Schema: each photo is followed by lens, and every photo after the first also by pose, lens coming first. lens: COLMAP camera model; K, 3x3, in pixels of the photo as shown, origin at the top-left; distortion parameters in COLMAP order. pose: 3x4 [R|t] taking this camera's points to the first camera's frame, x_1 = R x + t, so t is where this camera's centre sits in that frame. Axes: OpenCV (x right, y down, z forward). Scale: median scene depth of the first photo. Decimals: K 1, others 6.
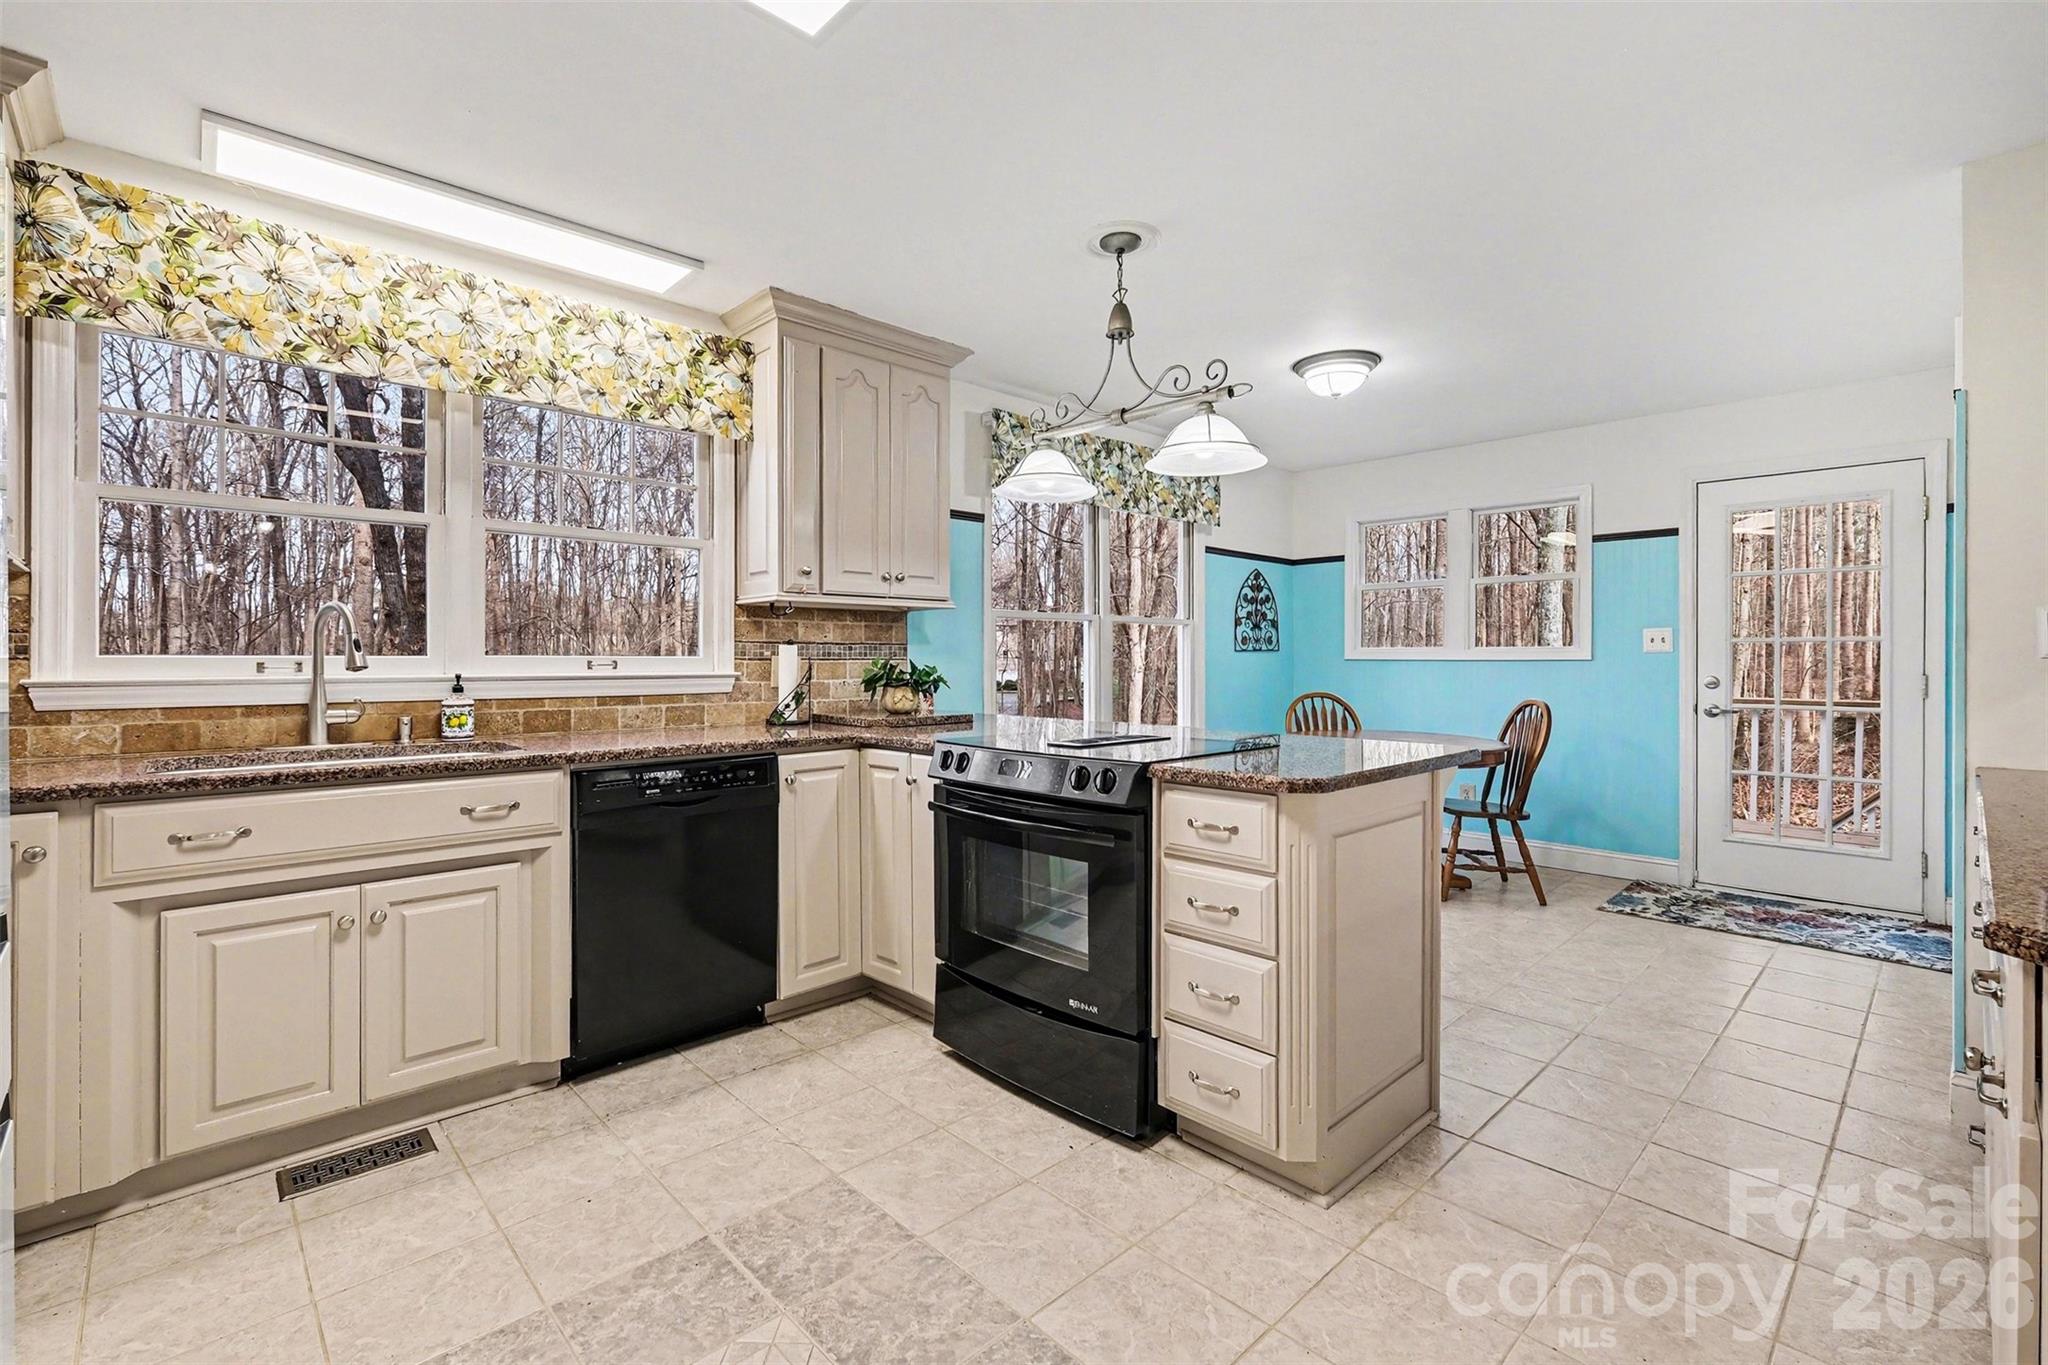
lens RADIAL K [[896.1, 0, 1021.5], [0, 896.1, 665.6], [0, 0, 1]] dist [0.001307, 0.000029]
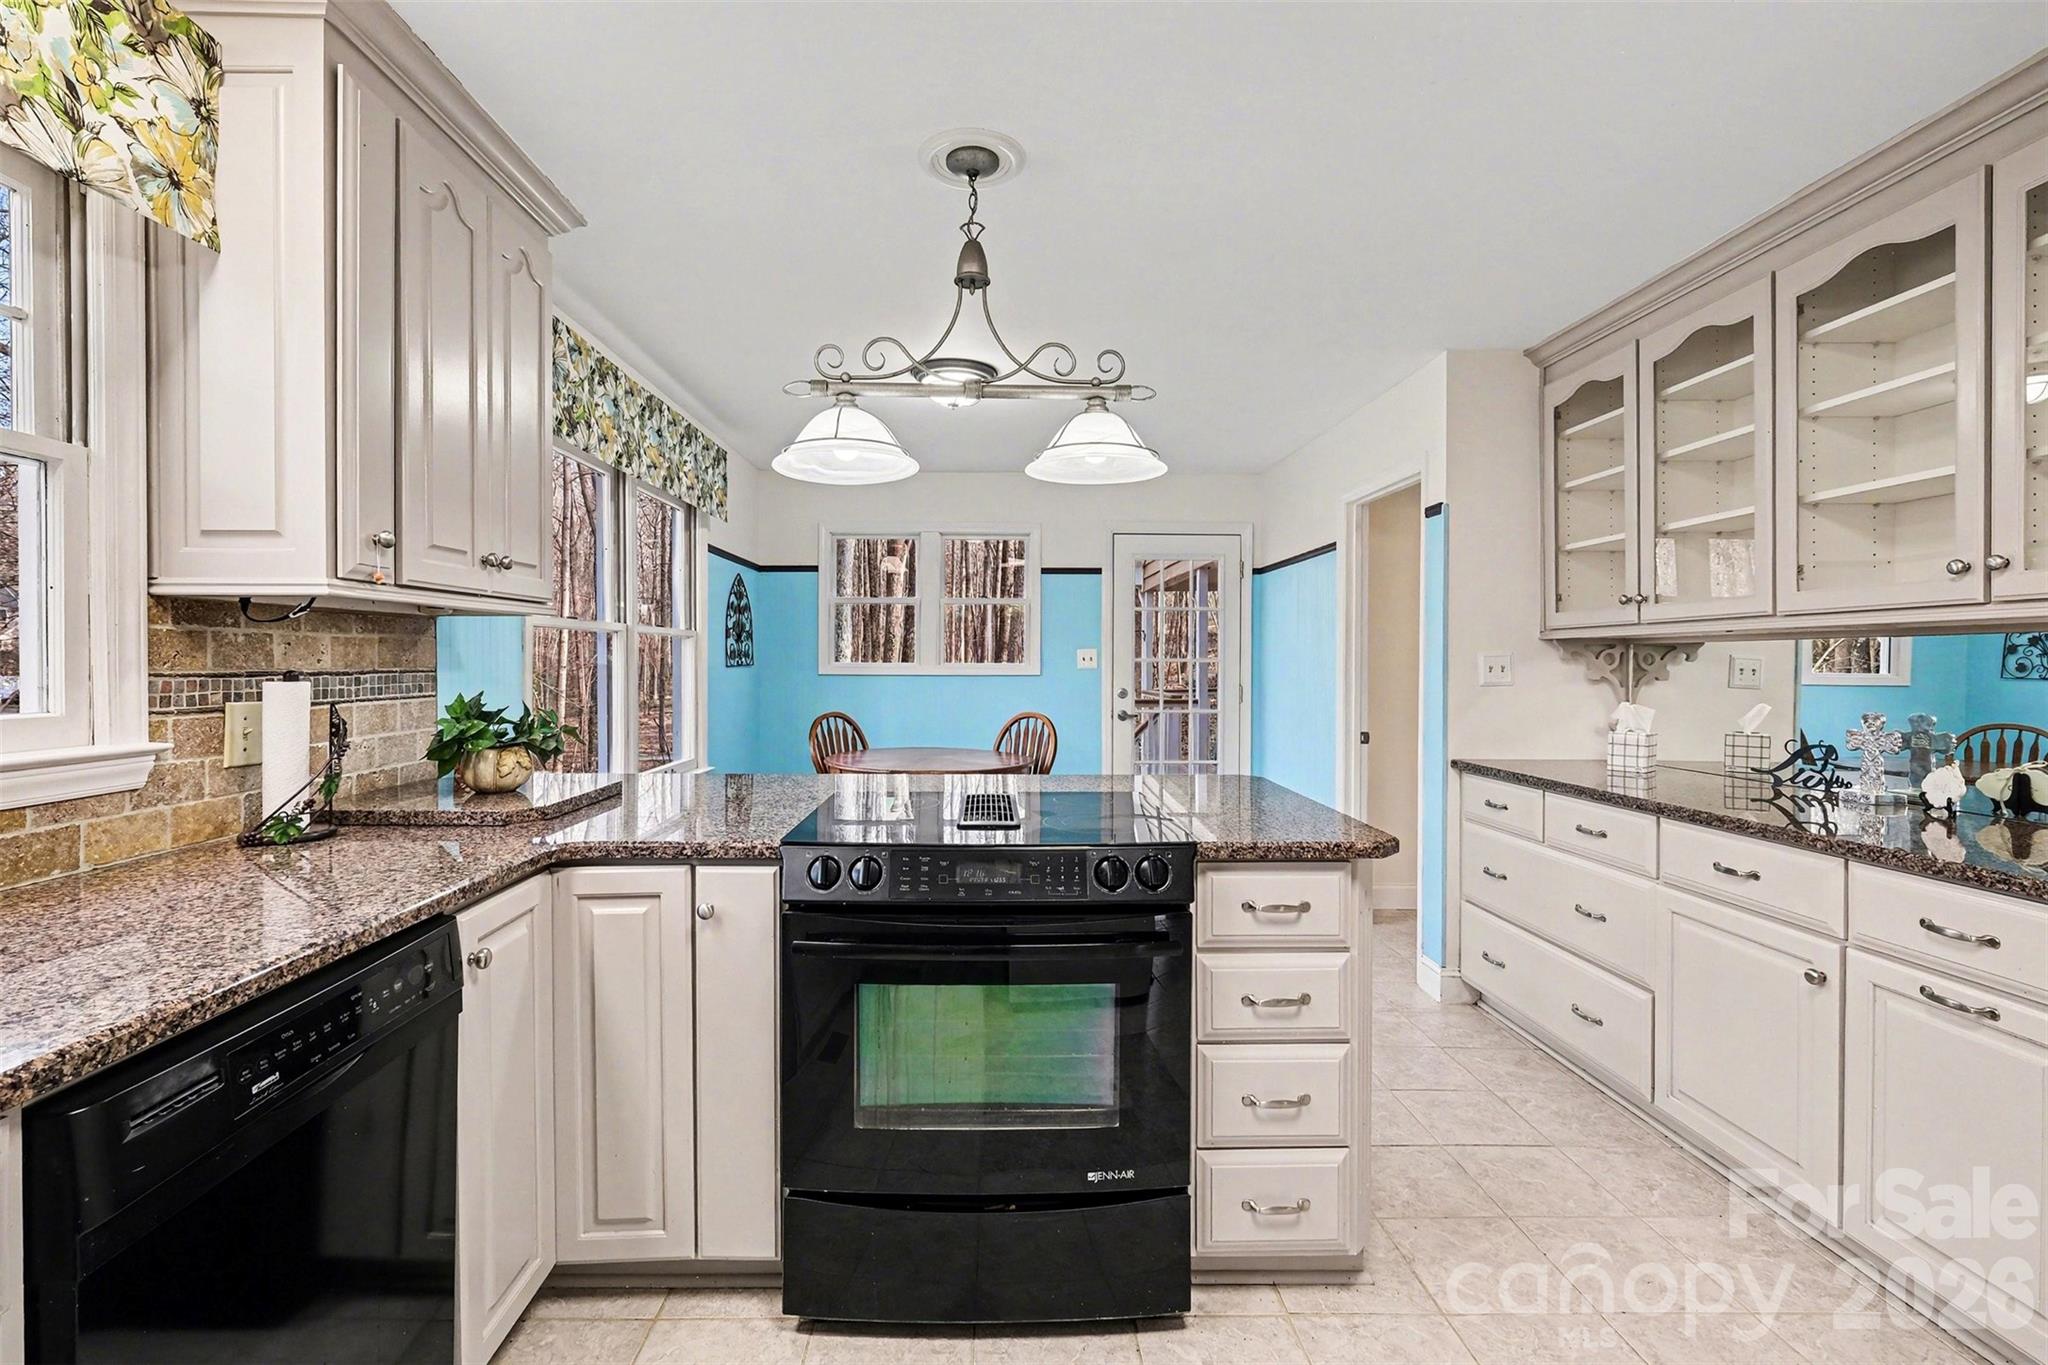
lens RADIAL K [[886.3, 0, 995.9], [0, 886.3, 672.4], [0, 0, 1]] dist [-0.003401, -0.000068]
pose [[0.683278, -0.009080, 0.730102, -0.410156], [0.002303, 0.999945, 0.010280, -0.037460], [-0.730155, -0.005343, 0.683261, 0.434589]]
